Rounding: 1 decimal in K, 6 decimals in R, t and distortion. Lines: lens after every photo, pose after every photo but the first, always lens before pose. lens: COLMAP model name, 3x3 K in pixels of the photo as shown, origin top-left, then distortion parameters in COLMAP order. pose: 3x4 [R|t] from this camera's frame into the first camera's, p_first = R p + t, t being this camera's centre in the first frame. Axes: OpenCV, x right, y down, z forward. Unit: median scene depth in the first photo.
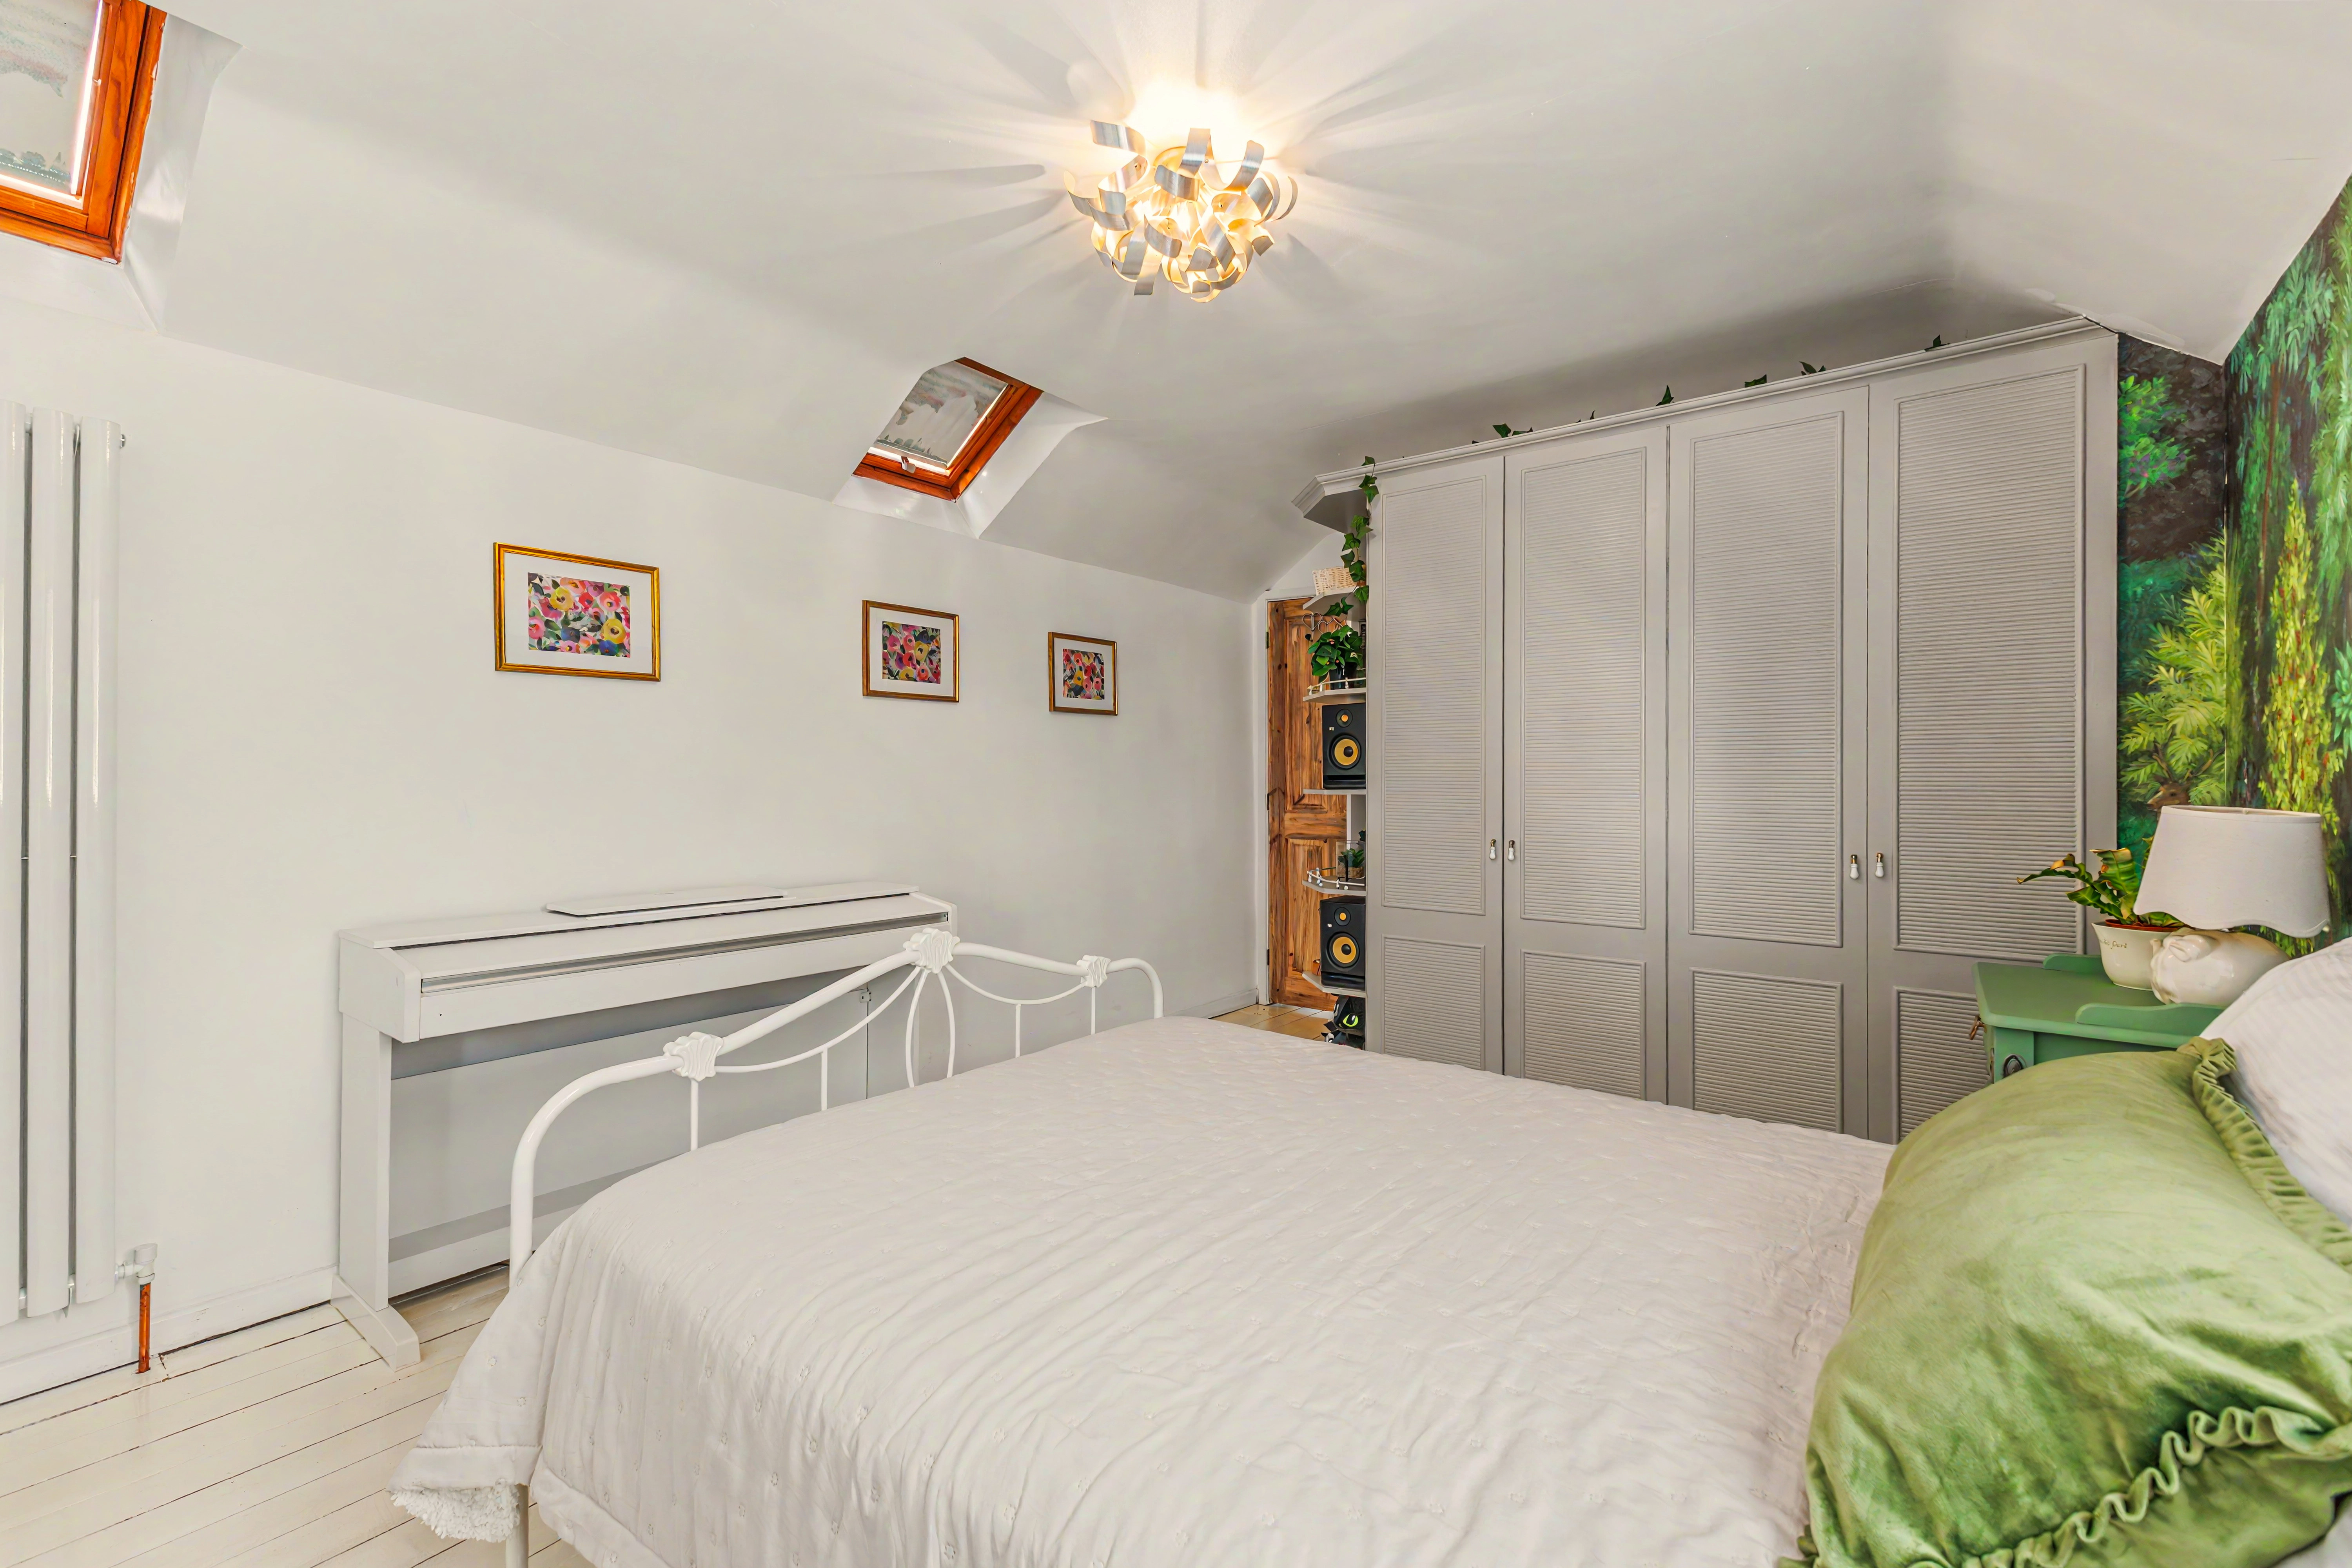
lens RADIAL K [[1028.8, 0, 1171.3], [0, 1028.8, 779.4], [0, 0, 1]] dist [0.017394, -0.003543]
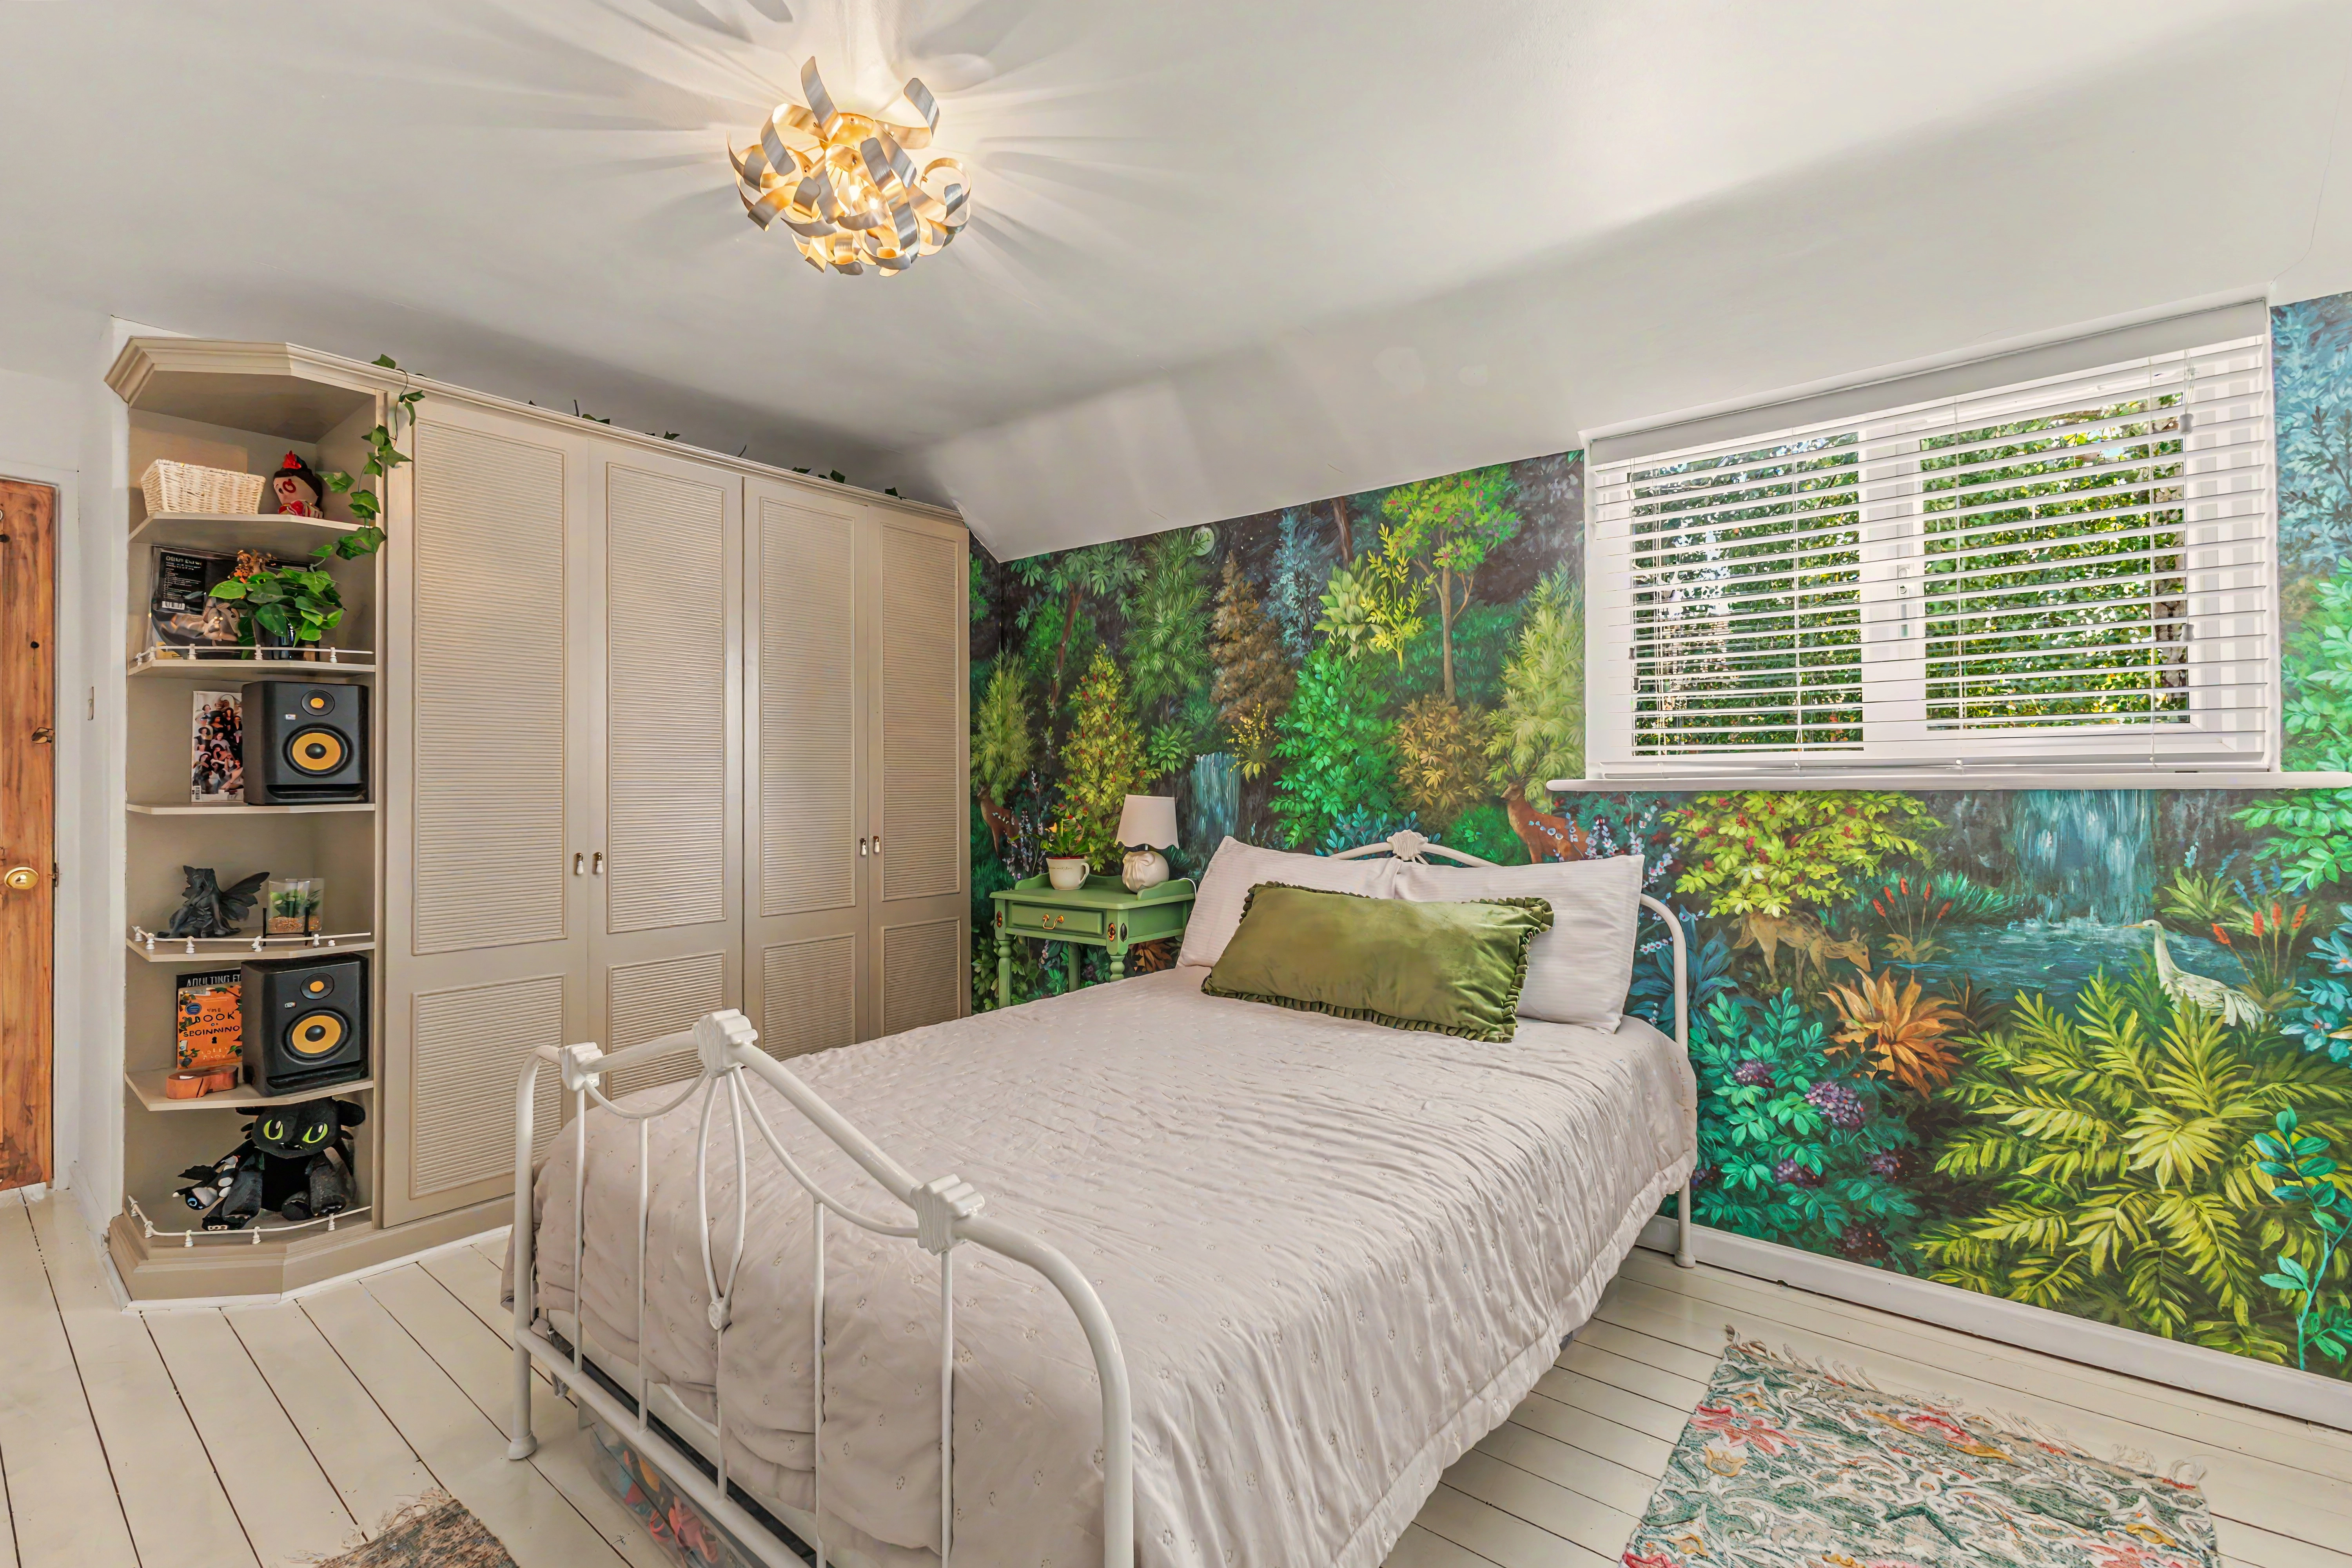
lens RADIAL K [[1028.8, 0, 1172.3], [0, 1028.8, 776.1], [0, 0, 1]] dist [0.017394, -0.003543]
pose [[0.032999, 0.003983, 0.999447, -0.700907], [0.007829, 0.999960, -0.004243, -0.002022], [-0.999425, 0.007964, 0.032967, 0.527764]]
